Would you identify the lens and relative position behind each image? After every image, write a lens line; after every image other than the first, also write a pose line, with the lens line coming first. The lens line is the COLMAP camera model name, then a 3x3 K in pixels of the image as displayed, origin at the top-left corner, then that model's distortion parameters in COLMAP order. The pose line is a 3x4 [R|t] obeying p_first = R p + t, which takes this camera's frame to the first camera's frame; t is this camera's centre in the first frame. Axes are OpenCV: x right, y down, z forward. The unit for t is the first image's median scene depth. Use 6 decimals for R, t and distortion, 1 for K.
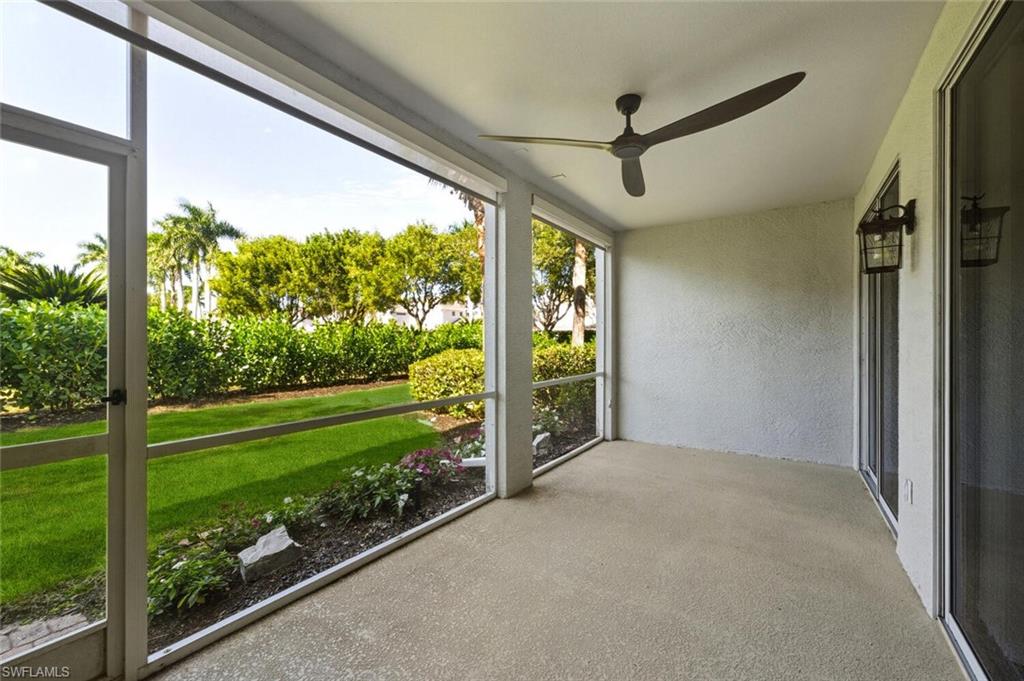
lens RADIAL K [[415.3, 0, 513.2], [0, 415.3, 339.6], [0, 0, 1]] dist [-0.003911, 0.002158]
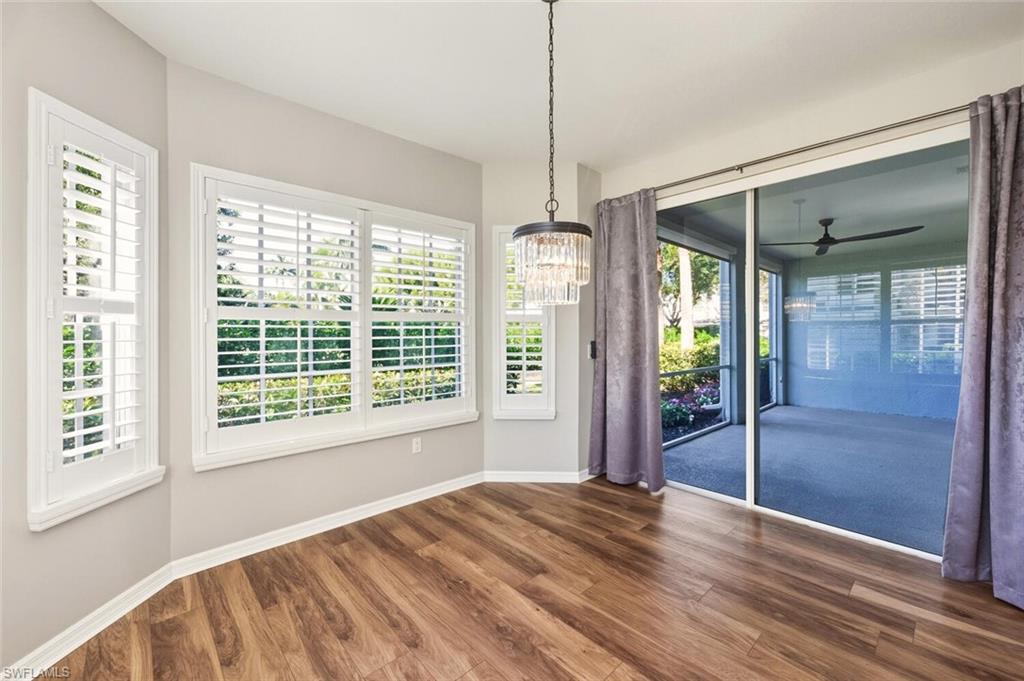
lens RADIAL K [[415.3, 0, 510.6], [0, 415.3, 333.4], [0, 0, 1]] dist [-0.003911, 0.002158]
pose [[0.974958, -0.009889, -0.222169, -0.544406], [0.009282, 0.999950, -0.003775, -0.014630], [0.222195, 0.001619, 0.975001, -0.925141]]
